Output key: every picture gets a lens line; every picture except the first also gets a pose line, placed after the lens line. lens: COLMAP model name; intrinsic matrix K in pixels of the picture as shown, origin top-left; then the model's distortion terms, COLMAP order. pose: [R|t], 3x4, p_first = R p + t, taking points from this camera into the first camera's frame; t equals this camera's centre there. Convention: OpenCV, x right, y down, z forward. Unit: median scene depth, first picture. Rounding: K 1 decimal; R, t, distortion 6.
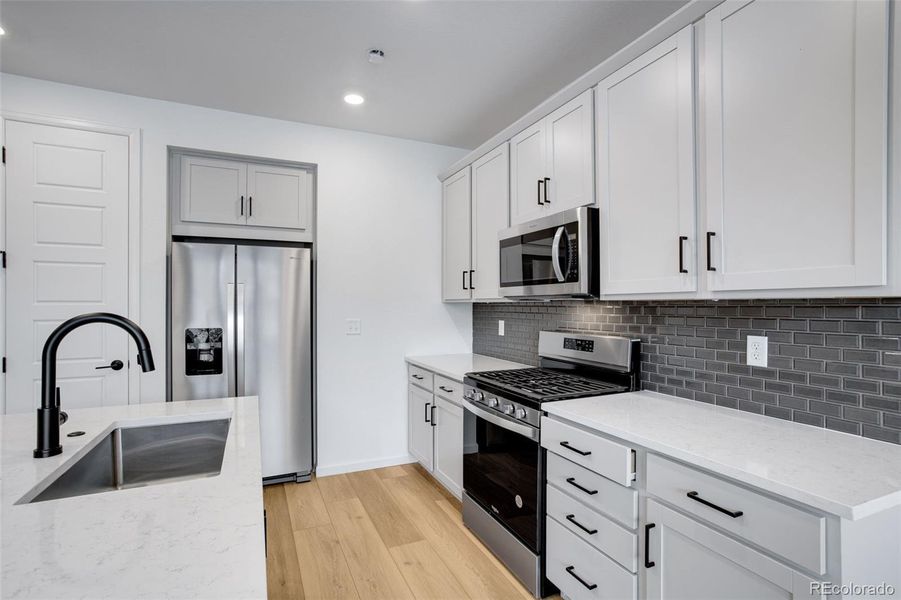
lens RADIAL K [[439.2, 0, 448.9], [0, 439.2, 300.4], [0, 0, 1]] dist [-0.038532, 0.008841]
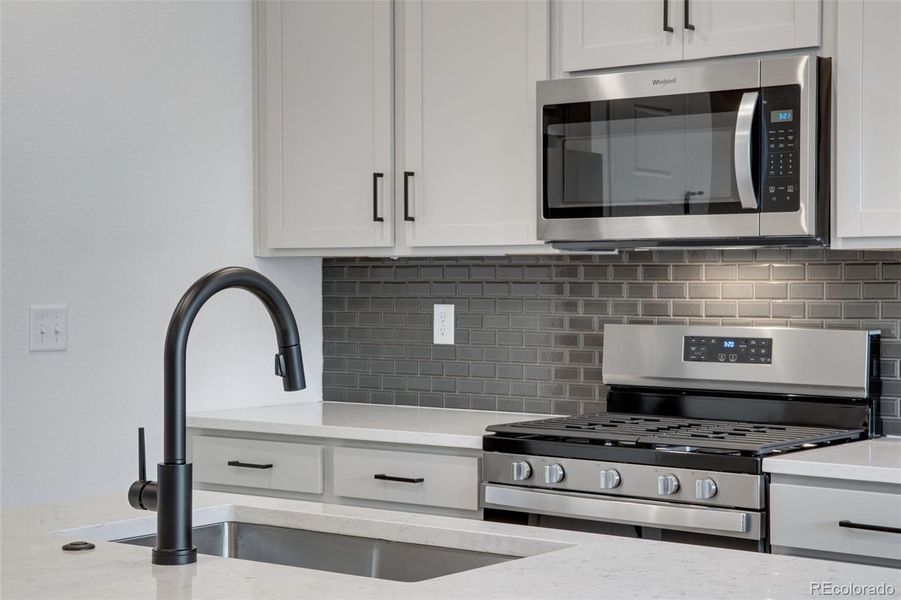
lens RADIAL K [[1758.4, 0, 448.8], [0, 1758.4, 293.1], [0, 0, 1]] dist [0.207498, 0.000000]
pose [[0.883855, -0.007135, 0.467706, -0.880713], [-0.002506, 0.999797, 0.019989, 0.008861], [-0.467754, -0.018839, 0.883658, -0.504846]]
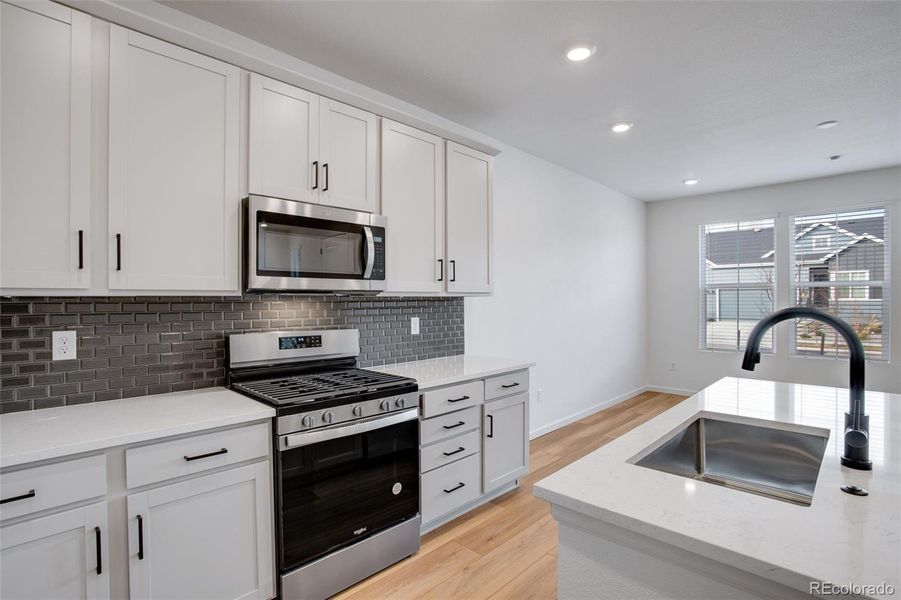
lens RADIAL K [[439.2, 0, 456.6], [0, 439.2, 304.6], [0, 0, 1]] dist [-0.038532, 0.008841]
pose [[-0.368798, -0.006234, 0.929489, -0.786952], [-0.005889, 0.999973, 0.004370, 0.014403], [-0.929491, -0.003863, -0.368824, 1.145876]]
